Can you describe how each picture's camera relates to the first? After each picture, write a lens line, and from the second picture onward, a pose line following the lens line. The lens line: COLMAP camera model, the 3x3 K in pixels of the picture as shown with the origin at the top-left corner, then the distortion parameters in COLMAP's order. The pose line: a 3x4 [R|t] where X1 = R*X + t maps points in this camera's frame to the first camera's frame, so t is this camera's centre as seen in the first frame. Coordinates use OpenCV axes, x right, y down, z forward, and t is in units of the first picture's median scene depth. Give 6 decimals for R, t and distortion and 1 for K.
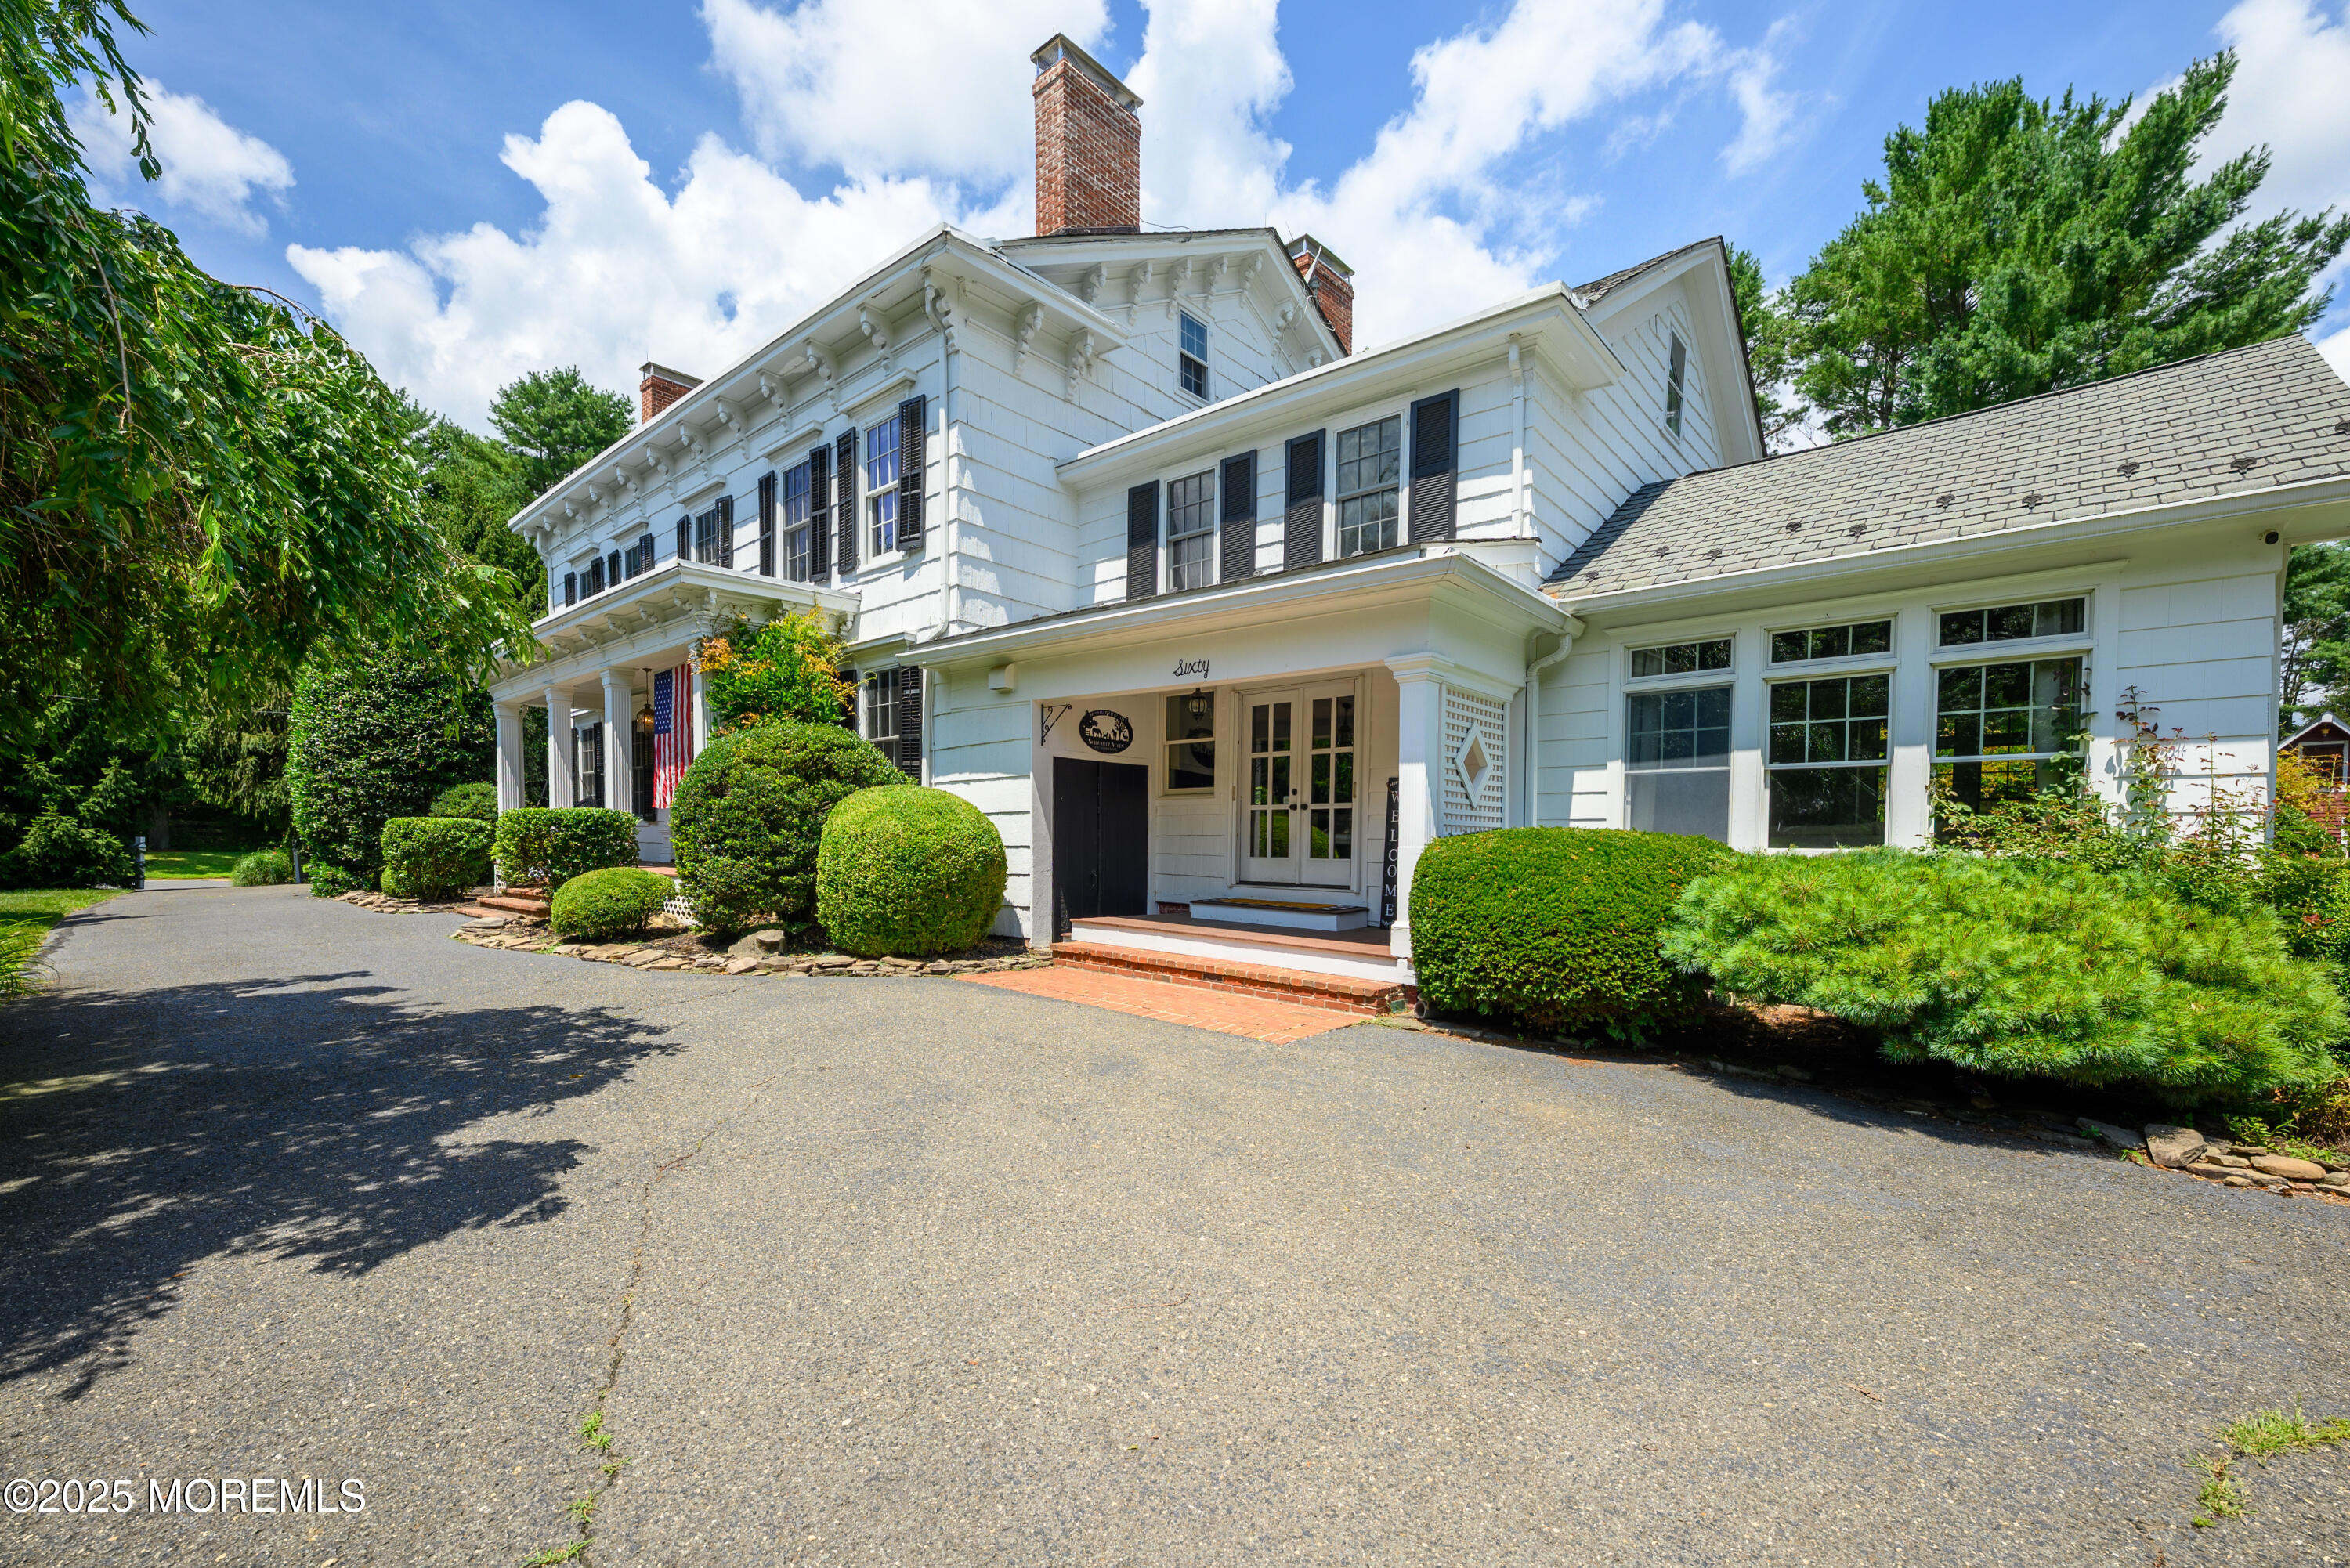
lens RADIAL K [[952.9, 0, 1159.9], [0, 952.9, 861.5], [0, 0, 1]] dist [-0.004161, 0.000205]
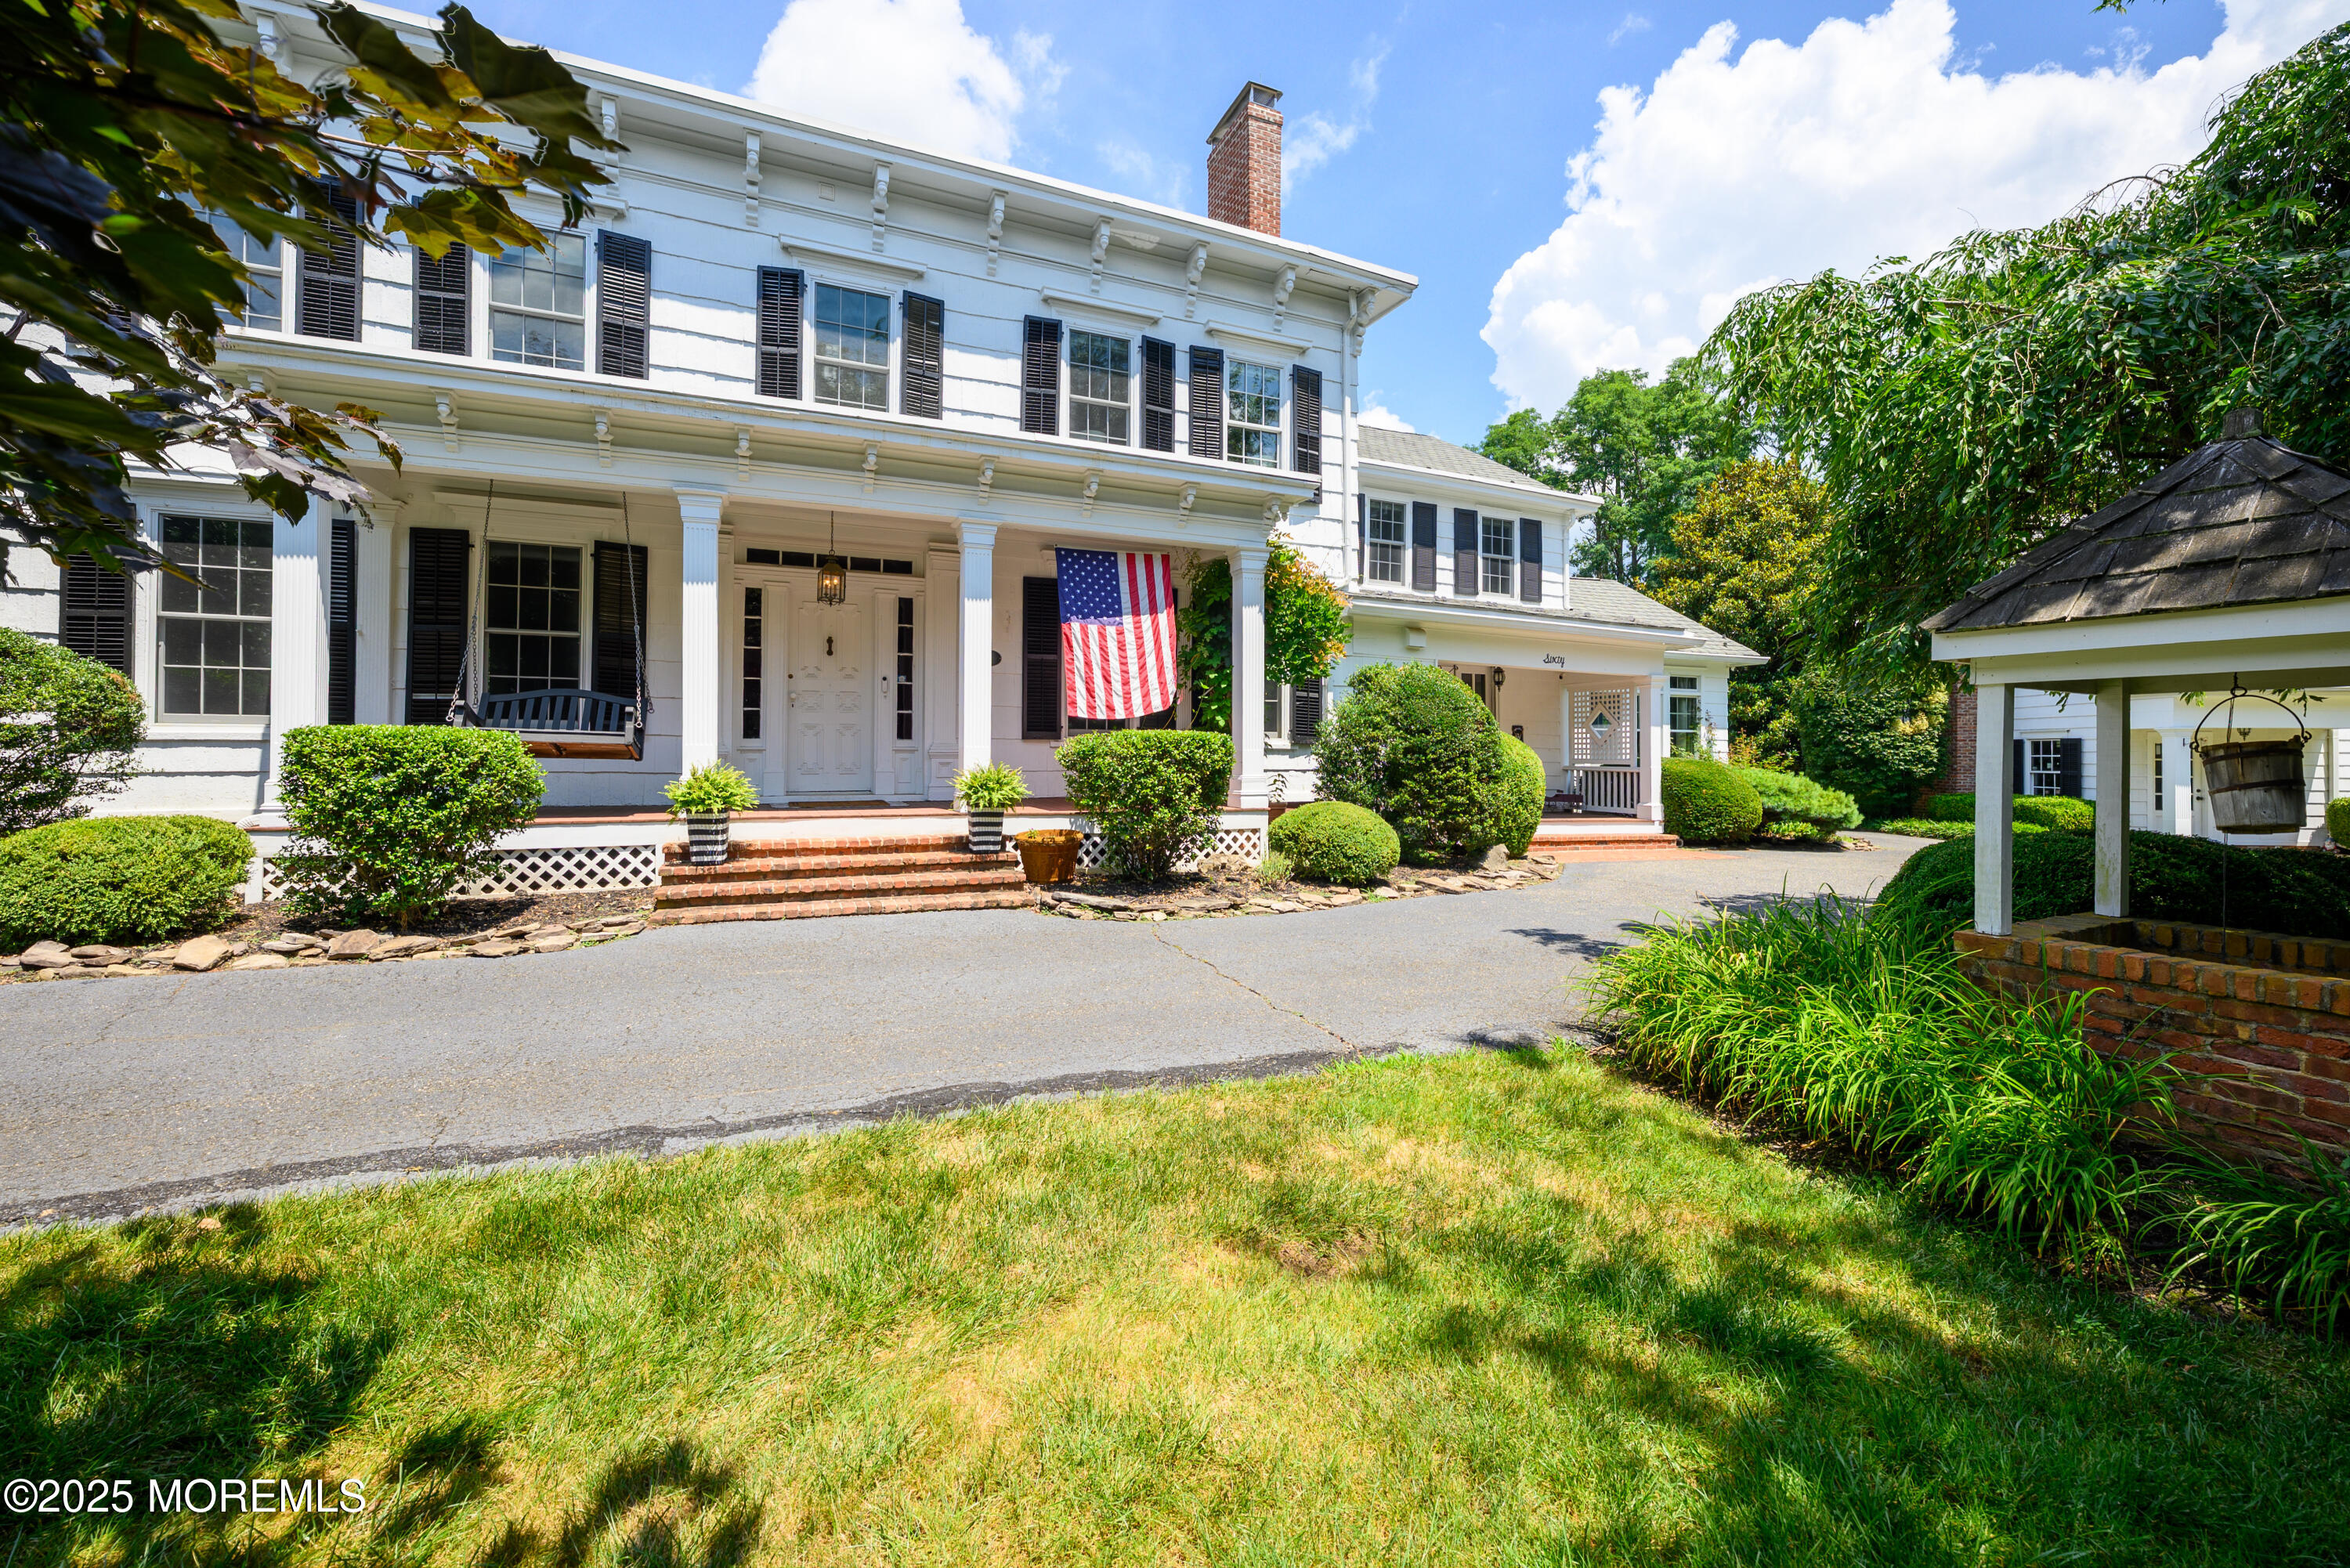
lens RADIAL K [[952.9, 0, 1172.5], [0, 952.9, 745.4], [0, 0, 1]] dist [-0.004161, 0.000205]
pose [[0.434440, 0.002275, 0.900698, -1.513116], [0.014433, 0.999851, -0.009487, -0.041583], [-0.900585, 0.017121, 0.434342, 0.757502]]
